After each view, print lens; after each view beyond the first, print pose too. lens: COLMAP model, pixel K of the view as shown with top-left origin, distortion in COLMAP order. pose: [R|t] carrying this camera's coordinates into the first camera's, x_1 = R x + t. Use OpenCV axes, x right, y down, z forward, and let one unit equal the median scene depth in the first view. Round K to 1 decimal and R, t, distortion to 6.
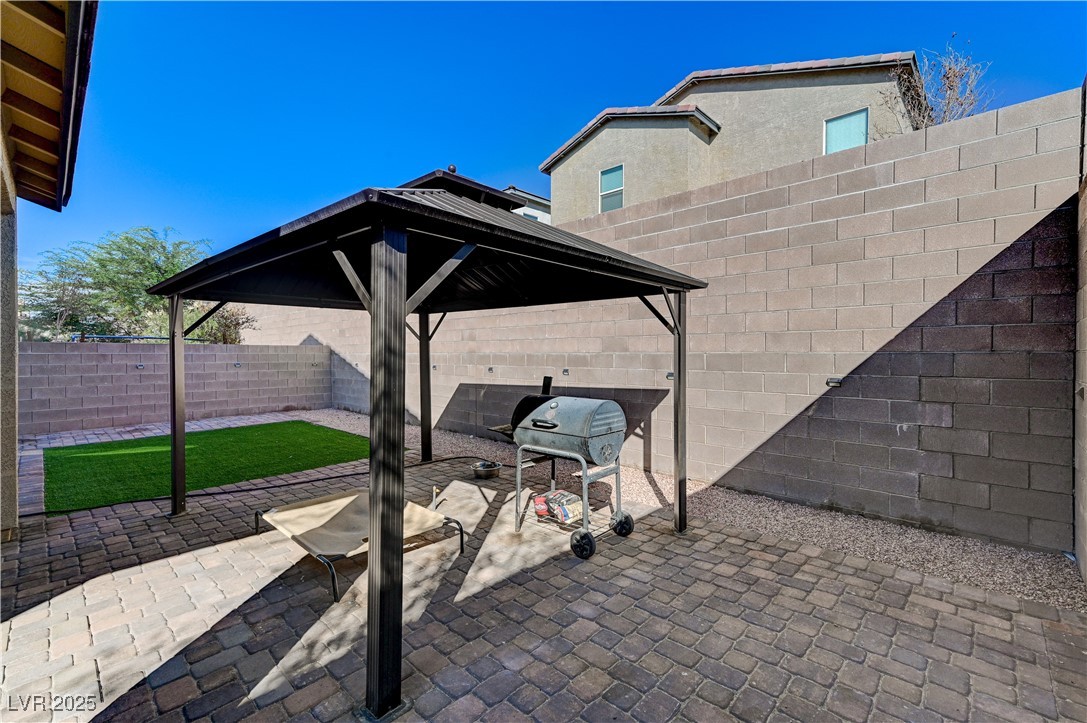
lens RADIAL K [[481.7, 0, 543.5], [0, 481.7, 361.5], [0, 0, 1]] dist [0.014906, 0.000024]
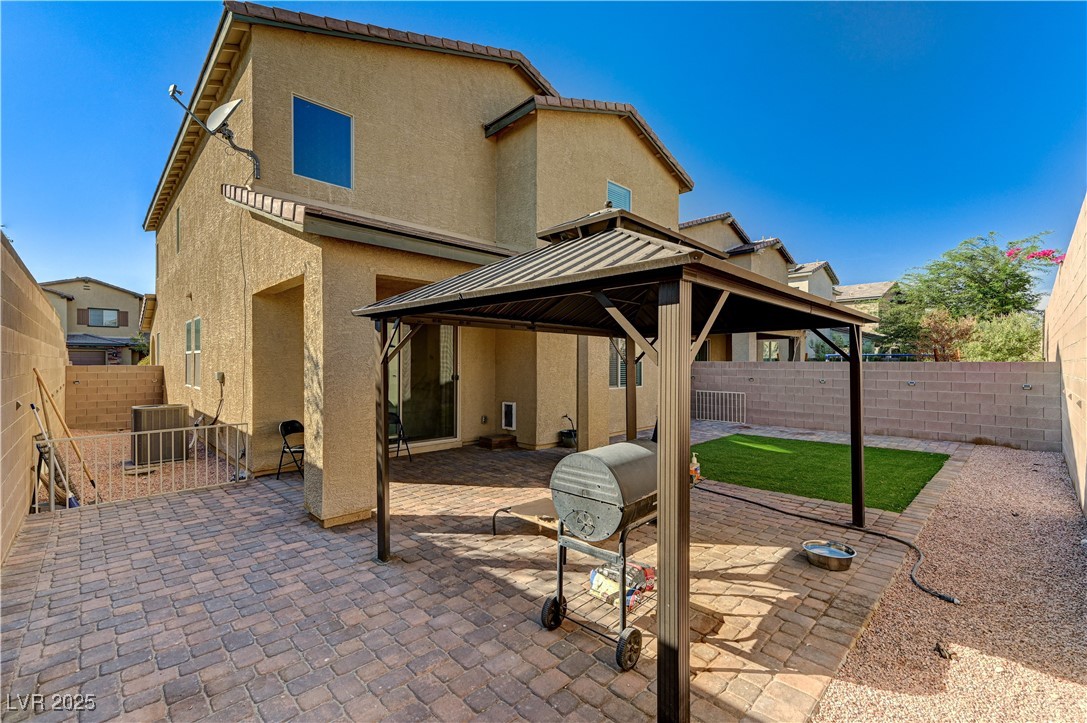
lens RADIAL K [[465.0, 0, 543.5], [0, 465.0, 361.5], [0, 0, 1]] dist [0.002768, 0.000168]
pose [[-0.052053, -0.001288, -0.998643, 0.357471], [-0.019357, 0.999813, -0.000280, -0.025564], [0.998457, 0.019316, -0.052069, 0.400284]]
